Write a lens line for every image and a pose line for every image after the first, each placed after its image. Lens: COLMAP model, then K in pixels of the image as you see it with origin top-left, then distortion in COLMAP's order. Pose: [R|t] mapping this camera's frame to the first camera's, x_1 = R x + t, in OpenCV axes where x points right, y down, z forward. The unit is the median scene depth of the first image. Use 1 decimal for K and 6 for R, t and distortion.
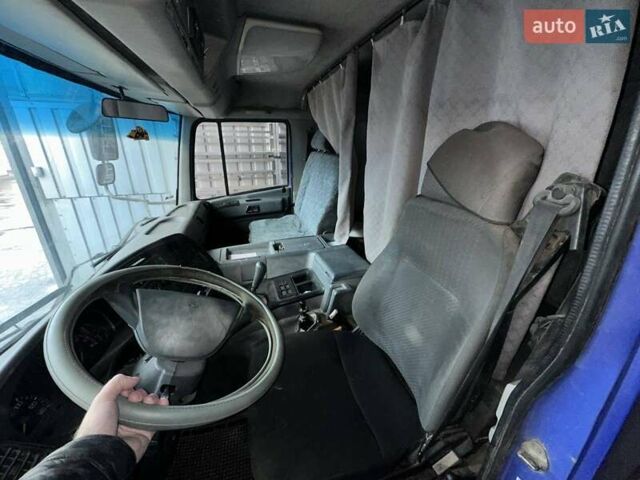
lens RADIAL K [[255.7, 0, 321.0], [0, 255.7, 243.0], [0, 0, 1]] dist [-0.000938, 0.000255]
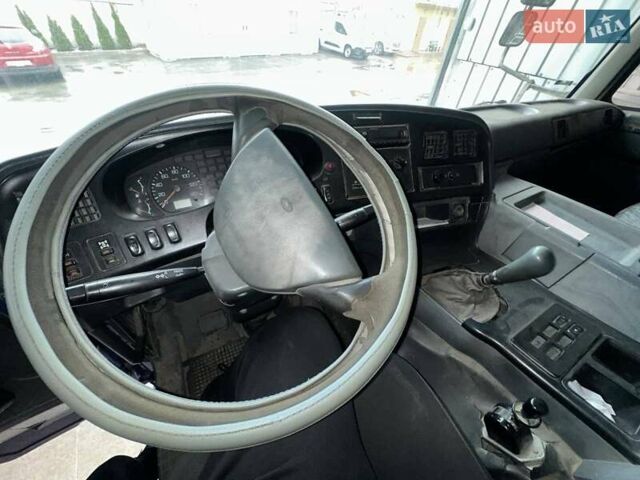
lens RADIAL K [[255.7, 0, 317.4], [0, 255.7, 243.5], [0, 0, 1]] dist [-0.000938, 0.000255]
pose [[0.212156, 0.682424, -0.699491, -0.020475], [-0.412672, 0.711395, 0.568875, -0.005818], [0.885828, 0.167971, 0.432544, 0.261647]]
